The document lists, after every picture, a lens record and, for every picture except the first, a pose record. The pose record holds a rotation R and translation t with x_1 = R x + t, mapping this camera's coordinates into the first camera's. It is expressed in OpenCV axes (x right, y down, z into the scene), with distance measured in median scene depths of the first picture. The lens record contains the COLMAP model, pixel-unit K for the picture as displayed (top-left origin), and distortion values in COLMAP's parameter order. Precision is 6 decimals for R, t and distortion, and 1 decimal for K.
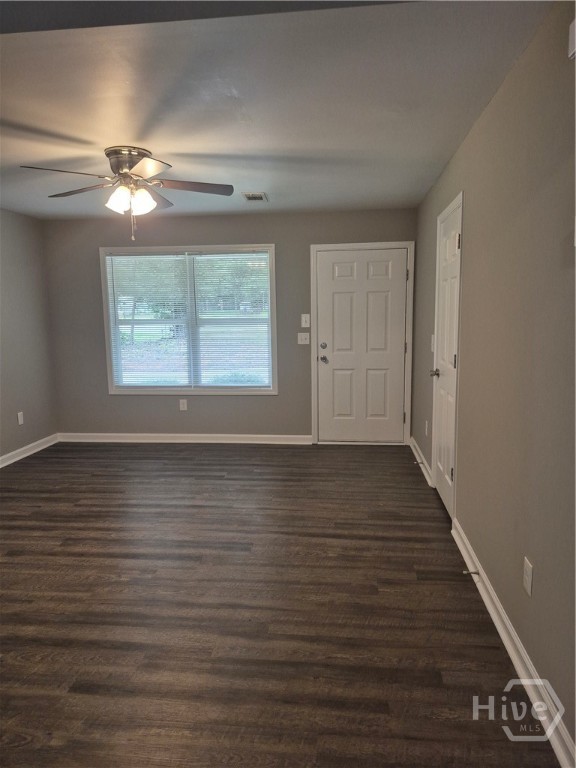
lens RADIAL K [[518.4, 0, 288.0], [0, 518.4, 384.0], [0, 0, 1]] dist [-0.000916, -0.000262]
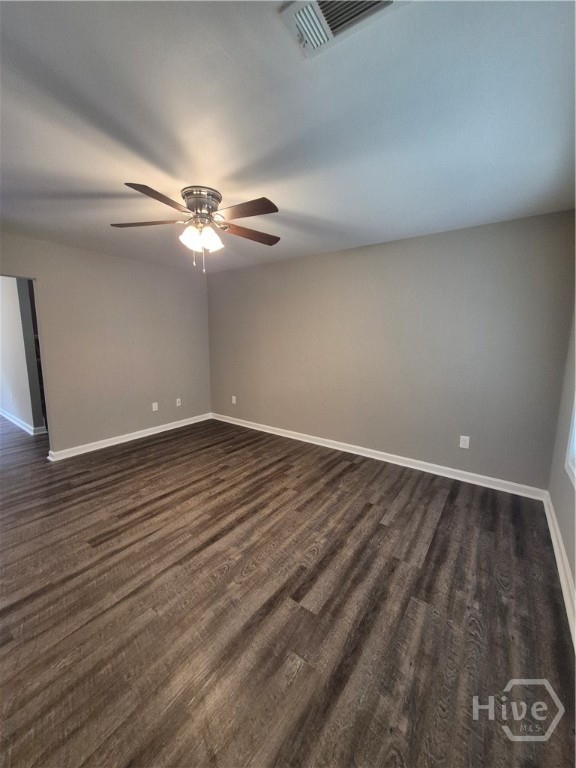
lens RADIAL K [[300.1, 0, 276.8], [0, 300.1, 380.3], [0, 0, 1]] dist [-0.000033, -0.000634]
pose [[-0.510642, 0.136388, -0.848907, 0.199391], [-0.117301, 0.967055, 0.225930, -0.197486], [0.851754, 0.214947, -0.477821, 1.388179]]
